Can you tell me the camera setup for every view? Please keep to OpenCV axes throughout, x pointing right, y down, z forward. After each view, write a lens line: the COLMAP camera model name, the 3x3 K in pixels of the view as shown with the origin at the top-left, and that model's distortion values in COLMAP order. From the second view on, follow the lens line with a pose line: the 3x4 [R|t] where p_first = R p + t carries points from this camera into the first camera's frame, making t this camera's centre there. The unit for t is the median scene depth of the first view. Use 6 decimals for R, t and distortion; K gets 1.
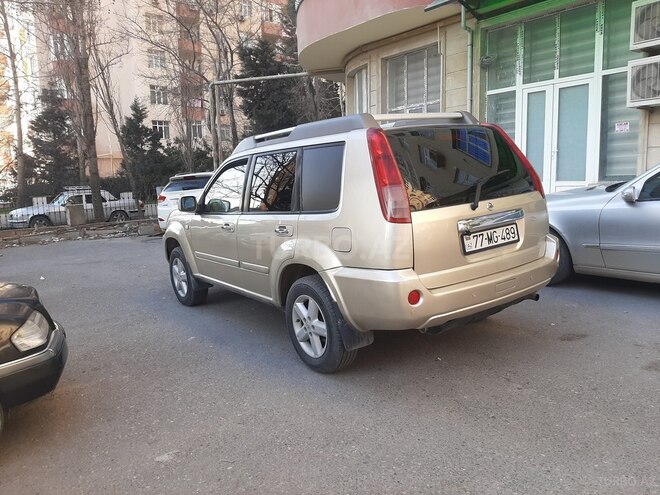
lens RADIAL K [[508.5, 0, 327.9], [0, 508.5, 250.2], [0, 0, 1]] dist [0.067457, -0.123227]
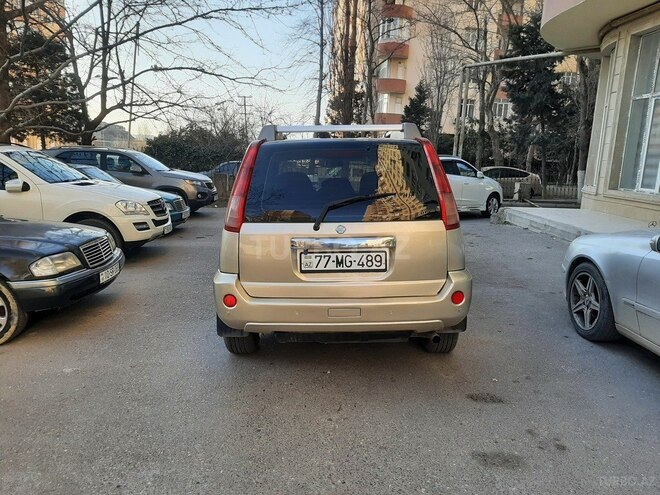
lens RADIAL K [[508.5, 0, 327.9], [0, 508.5, 250.2], [0, 0, 1]] dist [0.067457, -0.123227]
pose [[0.816975, 0.172857, -0.550157, 0.781771], [-0.148749, 0.984901, 0.088562, -0.119779], [0.557159, 0.009482, 0.830352, 0.179784]]
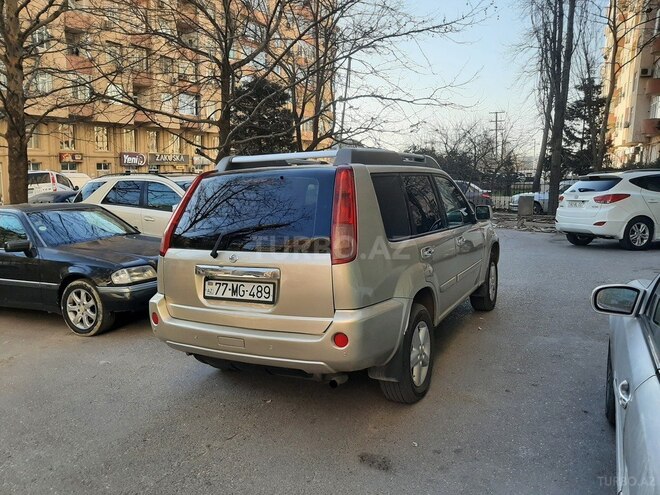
lens RADIAL K [[508.5, 0, 327.9], [0, 508.5, 250.2], [0, 0, 1]] dist [0.067457, -0.123227]
pose [[0.454740, 0.179763, -0.872294, 1.165235], [-0.144837, 0.981307, 0.126722, -0.233454], [0.878768, 0.068714, 0.472276, 0.657895]]
